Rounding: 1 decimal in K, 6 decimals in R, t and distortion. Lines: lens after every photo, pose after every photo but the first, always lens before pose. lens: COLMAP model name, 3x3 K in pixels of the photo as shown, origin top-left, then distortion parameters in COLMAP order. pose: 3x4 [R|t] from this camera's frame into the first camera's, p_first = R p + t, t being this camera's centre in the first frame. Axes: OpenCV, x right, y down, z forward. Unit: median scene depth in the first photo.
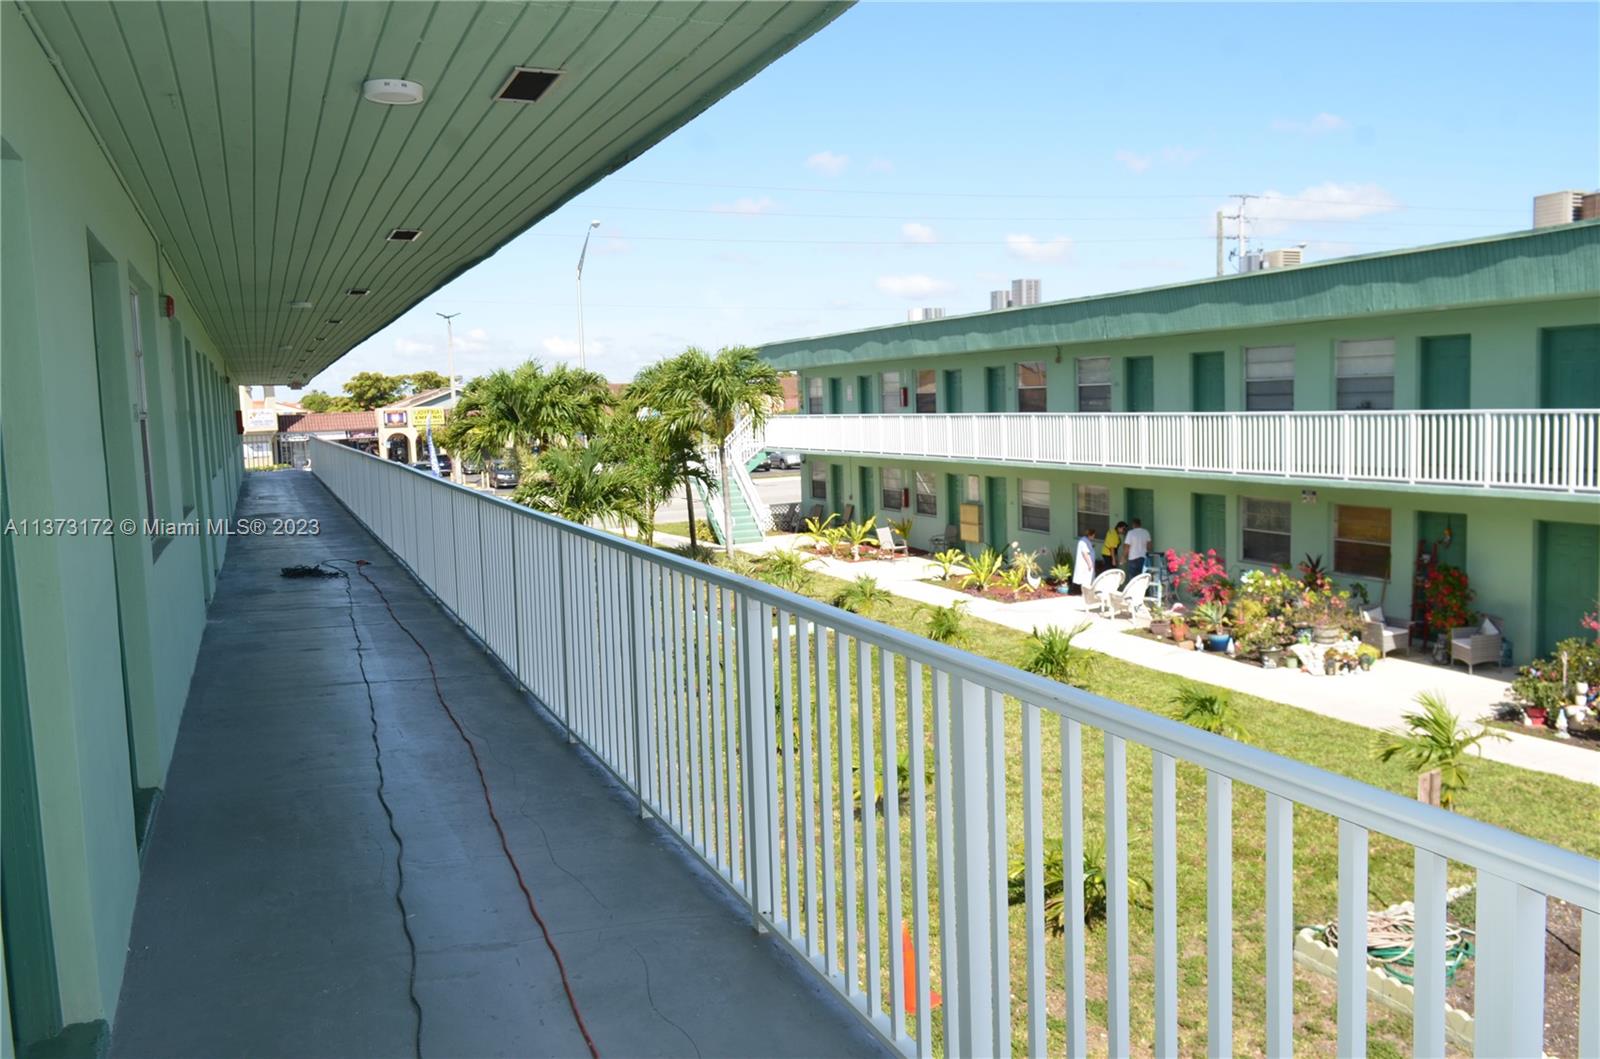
lens RADIAL K [[1353.6, 0, 797.8], [0, 1353.6, 542.8], [0, 0, 1]] dist [0.031409, 0.009028]
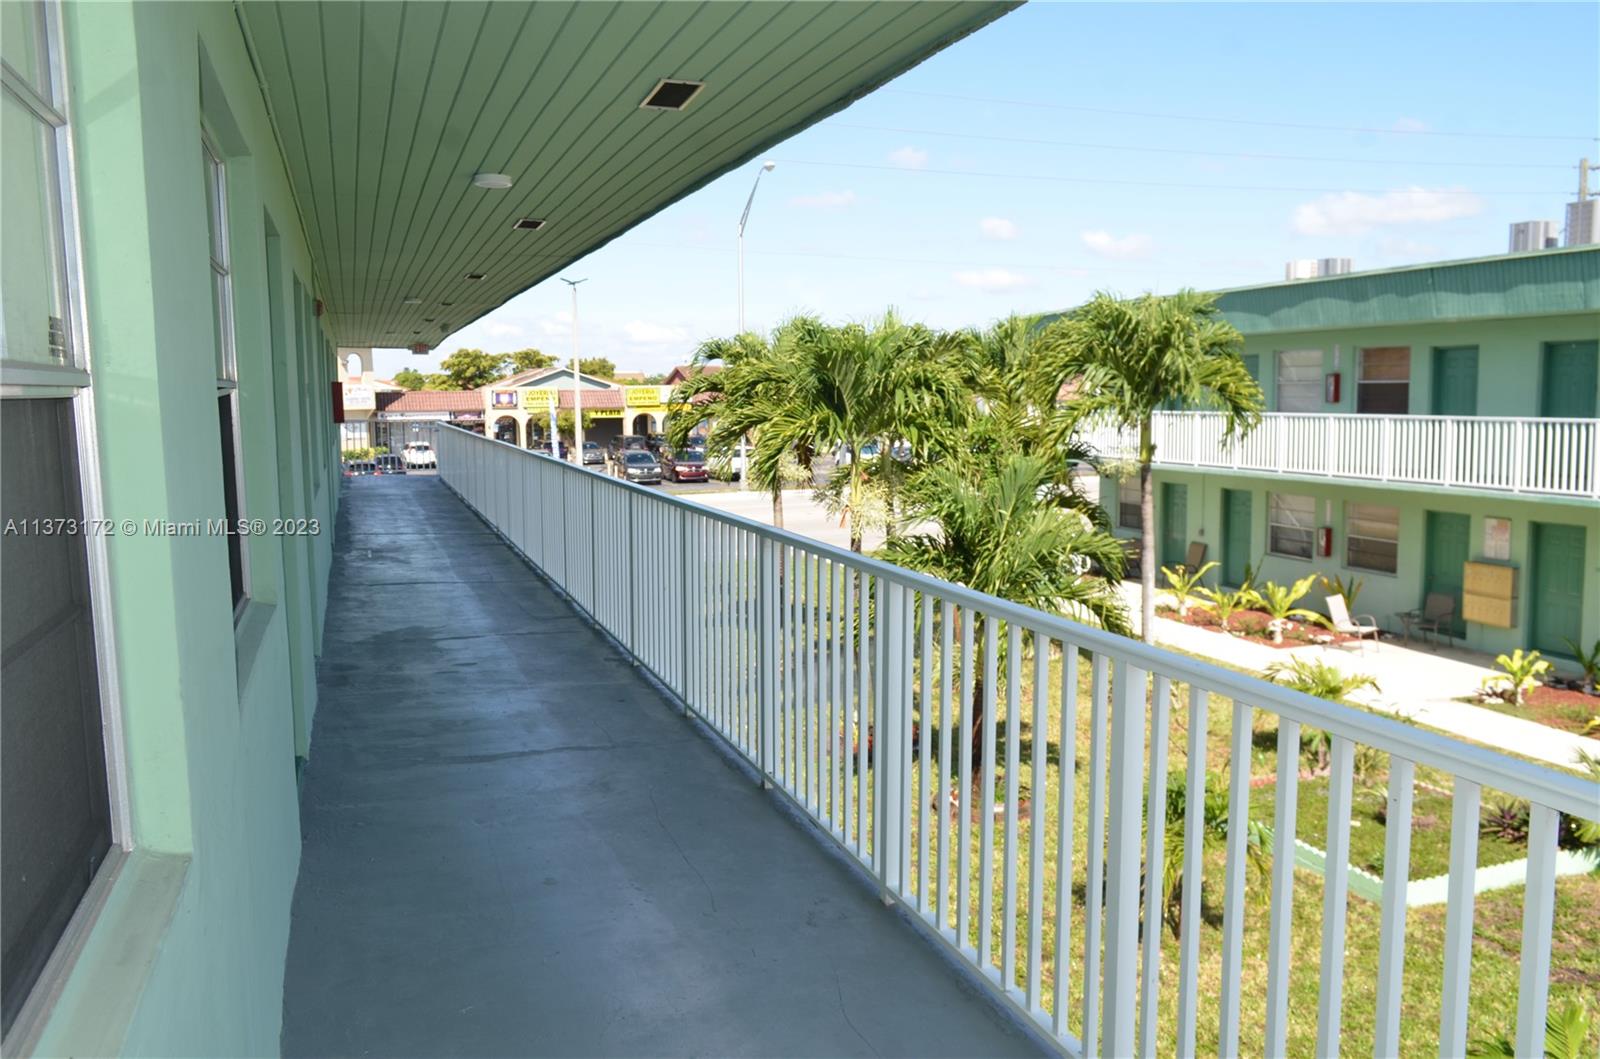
lens RADIAL K [[1248.4, 0, 807.3], [0, 1248.4, 531.2], [0, 0, 1]] dist [-0.013197, 0.004473]
pose [[0.999270, 0.028405, -0.025547, -0.072497], [-0.028199, 0.999567, 0.008421, -0.016820], [0.025775, -0.007695, 0.999638, 0.181400]]
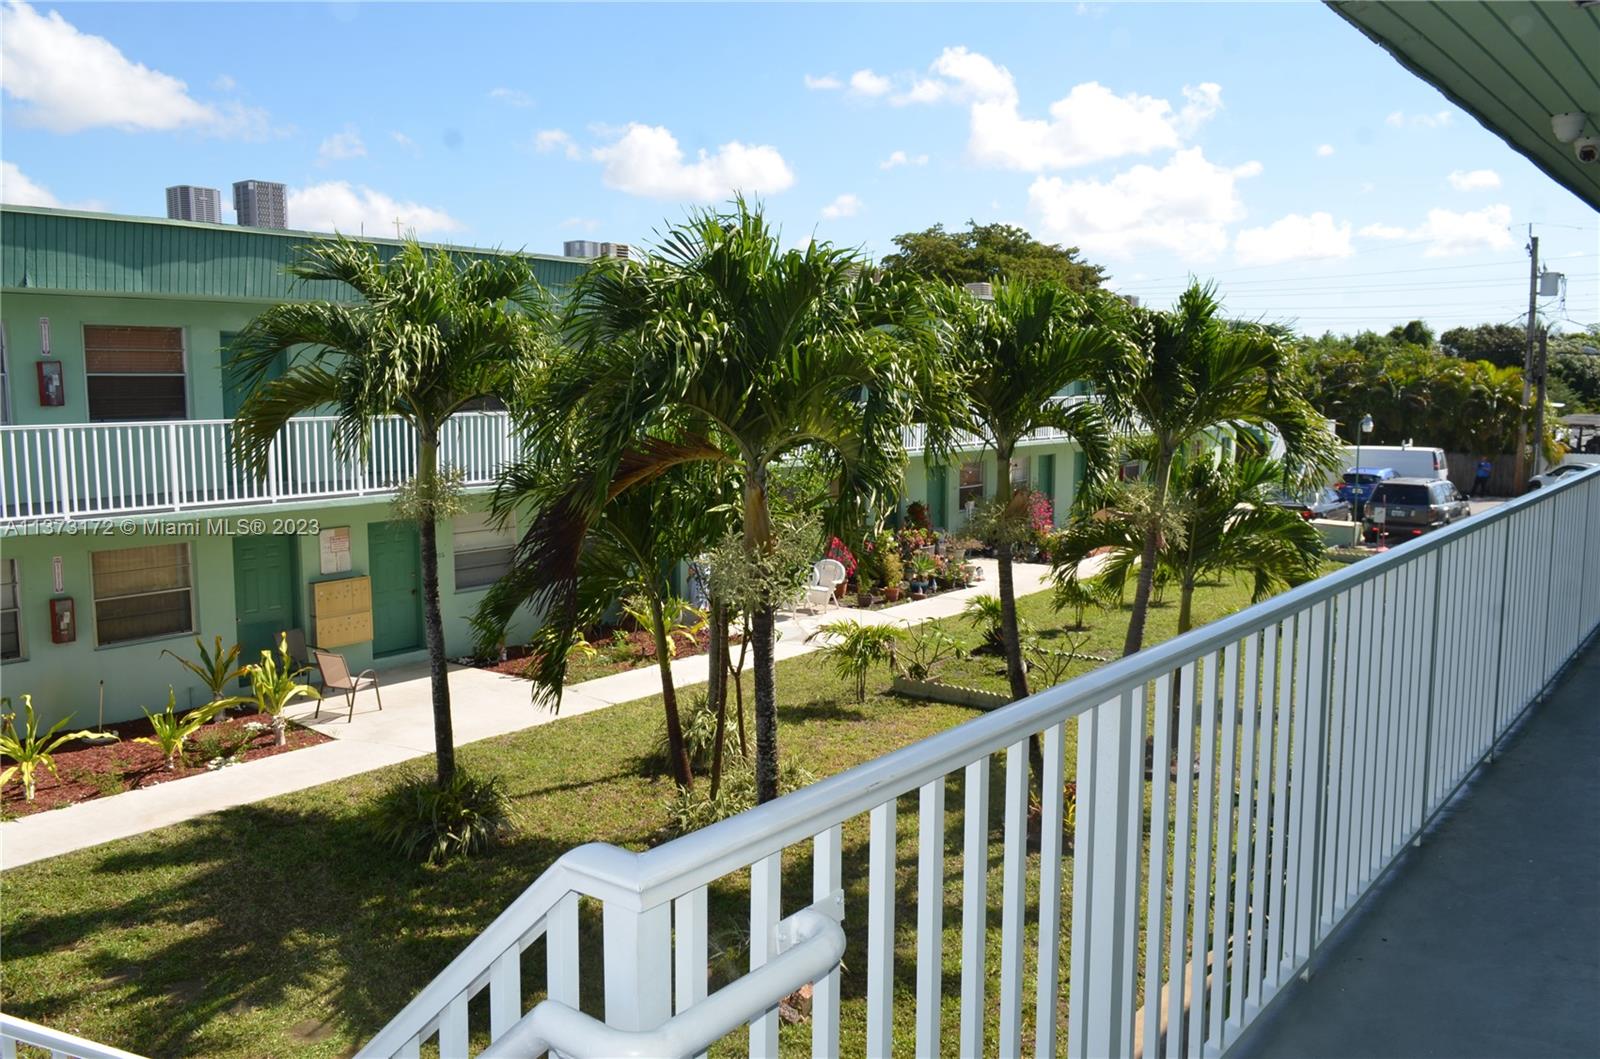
lens RADIAL K [[1248.4, 0, 807.3], [0, 1248.4, 531.2], [0, 0, 1]] dist [-0.013197, 0.004473]
pose [[-0.484296, -0.067615, 0.872287, -0.175074], [0.118934, 0.982666, 0.142204, -0.041469], [-0.866782, 0.172614, -0.467860, 0.455201]]
